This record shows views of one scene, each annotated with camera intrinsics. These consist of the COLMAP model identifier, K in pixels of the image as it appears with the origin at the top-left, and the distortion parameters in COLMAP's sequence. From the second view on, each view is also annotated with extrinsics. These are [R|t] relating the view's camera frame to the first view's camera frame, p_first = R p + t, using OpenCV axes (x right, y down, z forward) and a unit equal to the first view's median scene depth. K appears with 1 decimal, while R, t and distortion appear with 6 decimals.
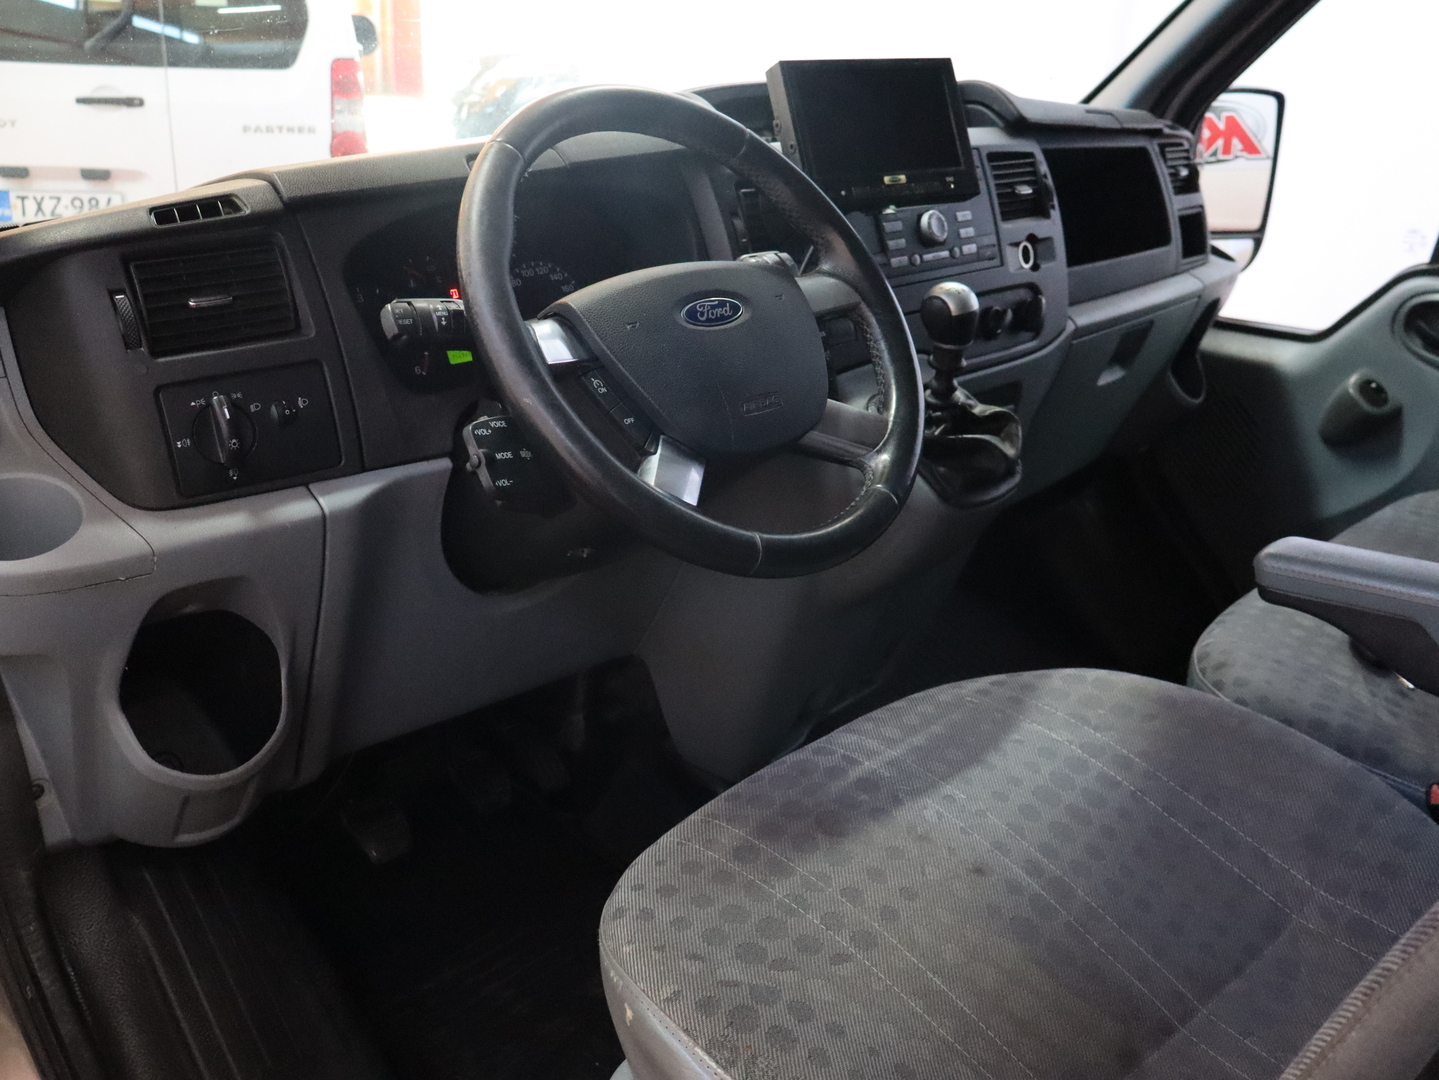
lens RADIAL K [[1372.0, 0, 719.5], [0, 1372.0, 540.0], [0, 0, 1]] dist [0.005329, -0.000229]
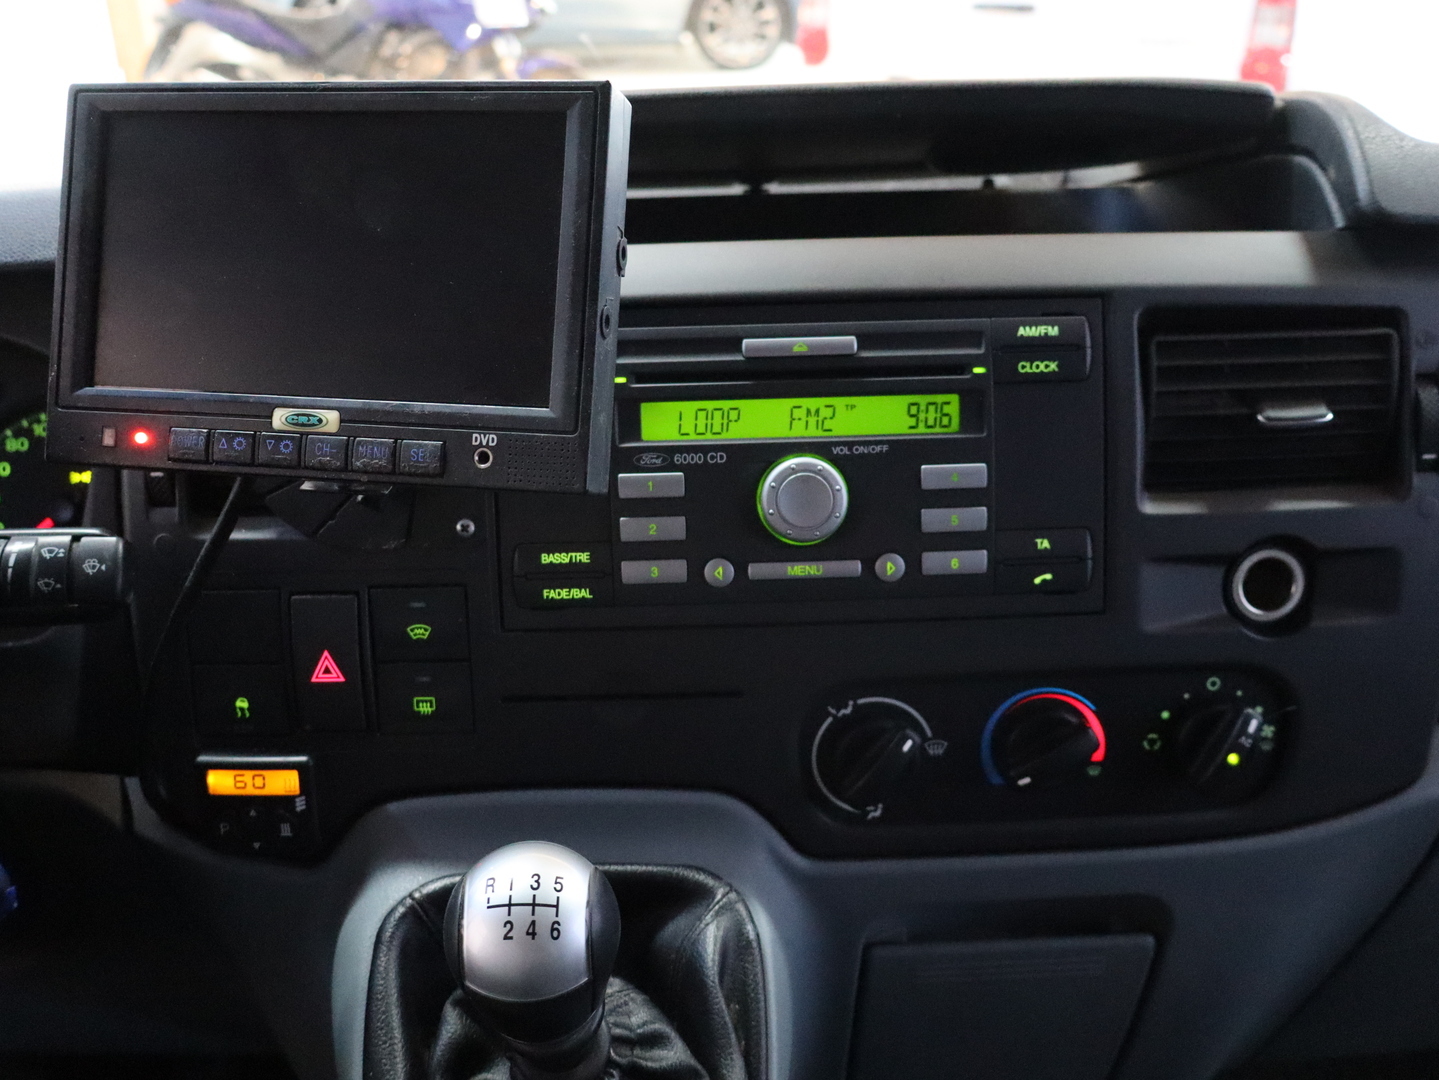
lens RADIAL K [[1372.0, 0, 719.5], [0, 1372.0, 540.0], [0, 0, 1]] dist [0.005329, -0.000229]
pose [[0.728391, 0.264266, -0.632147, 0.375543], [-0.219503, 0.964000, 0.150072, -0.262440], [0.649049, 0.029447, 0.760177, 0.674385]]
